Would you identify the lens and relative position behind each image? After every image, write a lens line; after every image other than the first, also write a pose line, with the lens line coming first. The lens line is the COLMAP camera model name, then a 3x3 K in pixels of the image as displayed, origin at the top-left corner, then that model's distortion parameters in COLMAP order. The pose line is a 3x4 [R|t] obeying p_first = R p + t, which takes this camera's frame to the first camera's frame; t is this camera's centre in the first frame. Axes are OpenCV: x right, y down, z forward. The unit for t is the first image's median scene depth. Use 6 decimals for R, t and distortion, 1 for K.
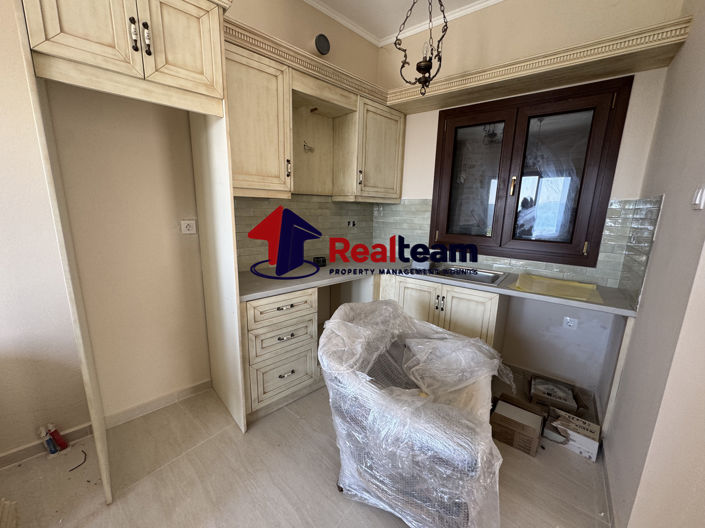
lens RADIAL K [[281.5, 0, 351.8], [0, 281.5, 263.8], [0, 0, 1]] dist [-0.006514, 0.001608]
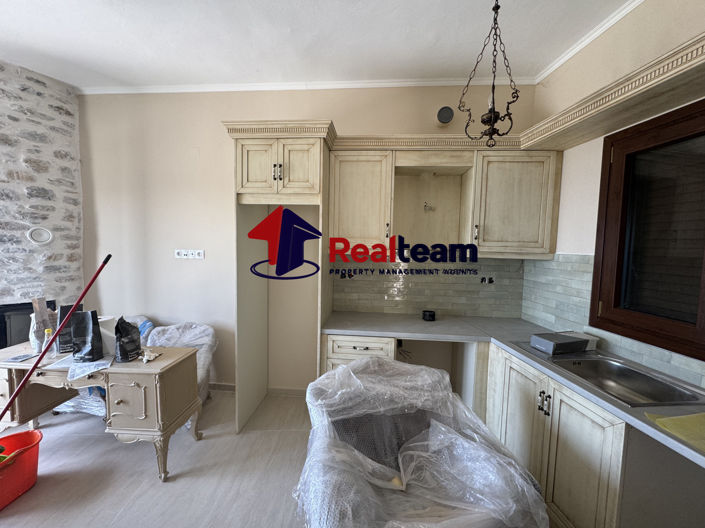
lens RADIAL K [[281.5, 0, 351.8], [0, 281.5, 263.8], [0, 0, 1]] dist [-0.006514, 0.001608]
pose [[0.672877, 0.042439, -0.738536, 0.543757], [-0.151896, 0.985007, -0.081790, -0.082532], [0.723992, 0.167215, 0.669235, 0.125281]]
